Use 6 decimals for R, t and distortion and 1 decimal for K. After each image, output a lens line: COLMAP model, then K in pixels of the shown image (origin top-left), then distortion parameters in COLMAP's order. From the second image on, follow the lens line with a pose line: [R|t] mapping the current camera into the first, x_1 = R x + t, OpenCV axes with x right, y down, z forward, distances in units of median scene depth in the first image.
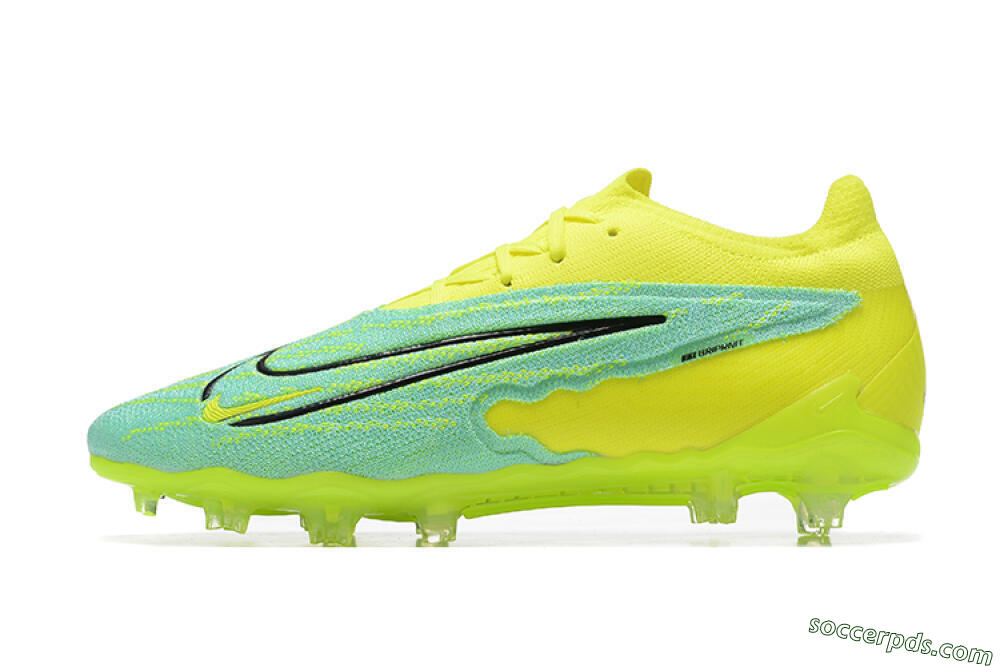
lens RADIAL K [[2870.6, 0, 546.2], [0, 2870.6, 413.2], [0, 0, 1]] dist [0.078355, 0.000000]
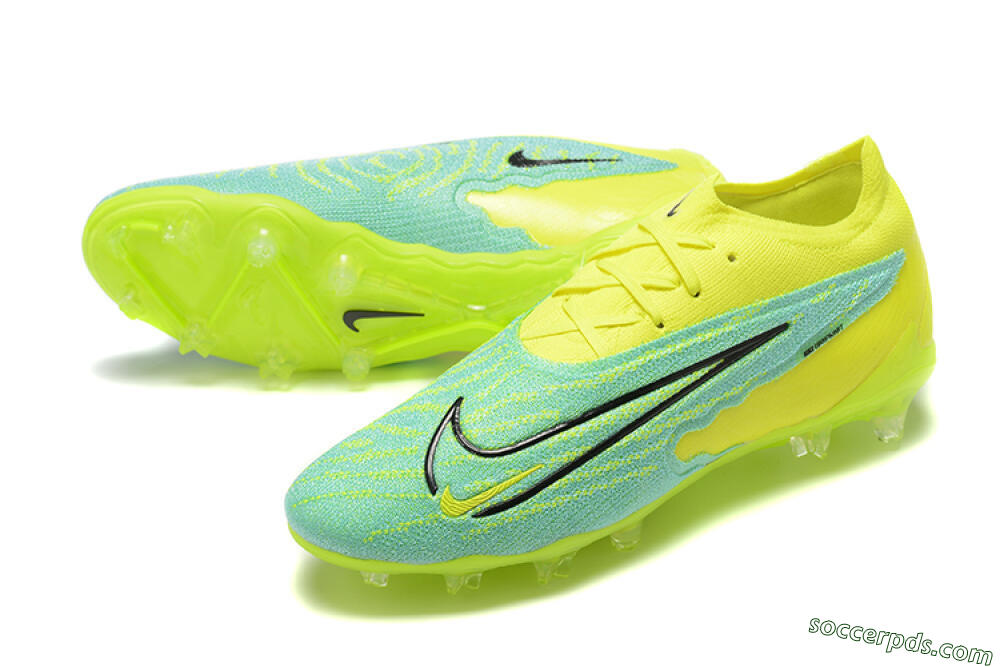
lens RADIAL K [[2870.6, 0, 495.5], [0, 2870.6, 336.9], [0, 0, 1]] dist [0.078355, 0.000000]
pose [[0.857825, -0.278723, 0.431798, -0.569066], [0.059694, 0.888518, 0.454943, -0.569954], [-0.510463, -0.364486, 0.778831, 0.146794]]
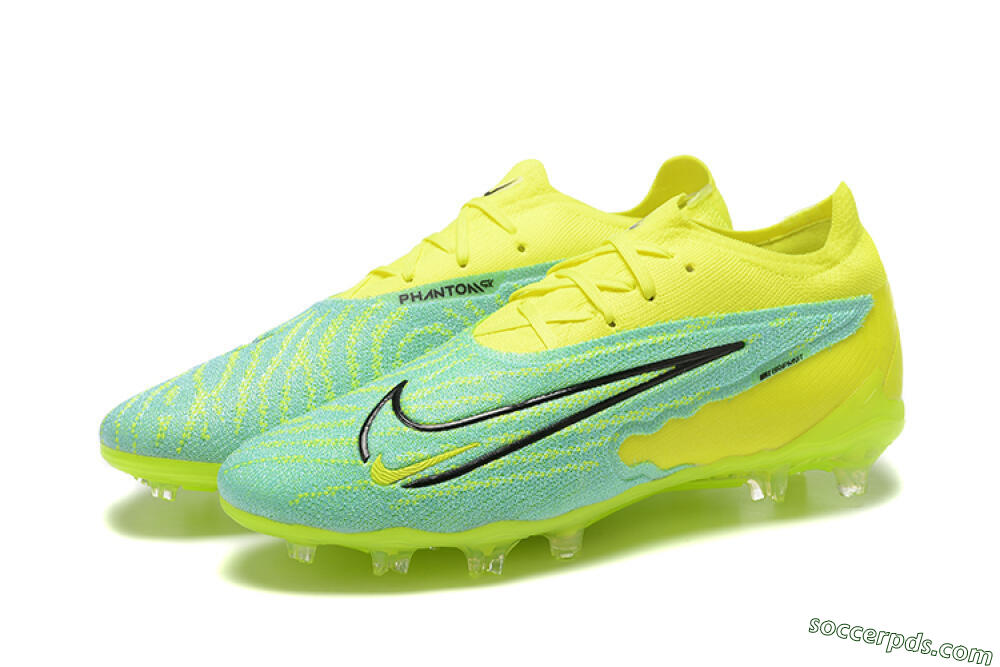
lens RADIAL K [[2870.6, 0, 505.3], [0, 2870.6, 328.8], [0, 0, 1]] dist [0.078355, 0.000000]
pose [[0.896002, -0.122421, 0.426841, -0.538428], [0.011759, 0.967450, 0.252788, -0.332950], [-0.443895, -0.221480, 0.868277, 0.040351]]
